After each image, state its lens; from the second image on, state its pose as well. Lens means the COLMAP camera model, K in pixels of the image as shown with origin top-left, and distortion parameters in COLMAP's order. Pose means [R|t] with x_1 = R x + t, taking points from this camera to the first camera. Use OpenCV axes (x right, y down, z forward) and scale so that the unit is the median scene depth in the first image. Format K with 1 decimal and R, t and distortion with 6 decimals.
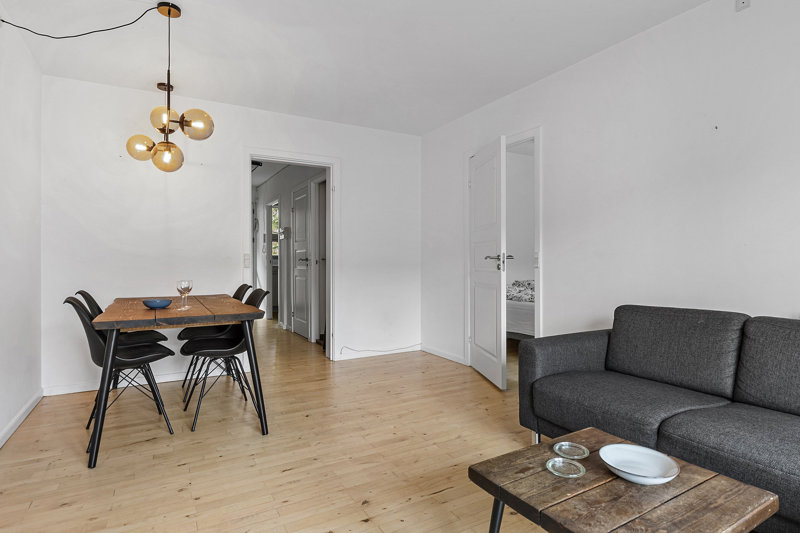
lens RADIAL K [[450.8, 0, 400.1], [0, 450.8, 264.4], [0, 0, 1]] dist [-0.001811, 0.000016]
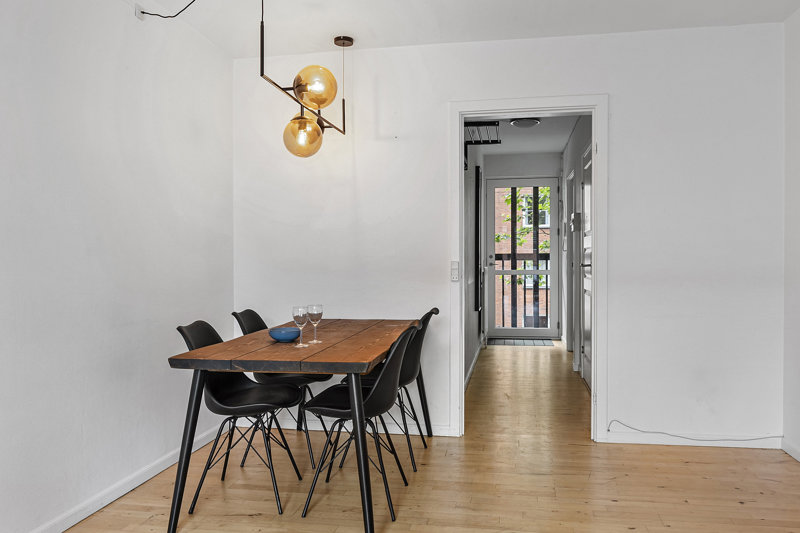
lens RADIAL K [[634.3, 0, 401.9], [0, 634.3, 265.5], [0, 0, 1]] dist [-0.004495, 0.001643]
pose [[0.763264, 0.006602, -0.646054, 0.284119], [0.002322, 0.999913, 0.012962, -0.040122], [0.646083, -0.011394, 0.763182, 0.306103]]
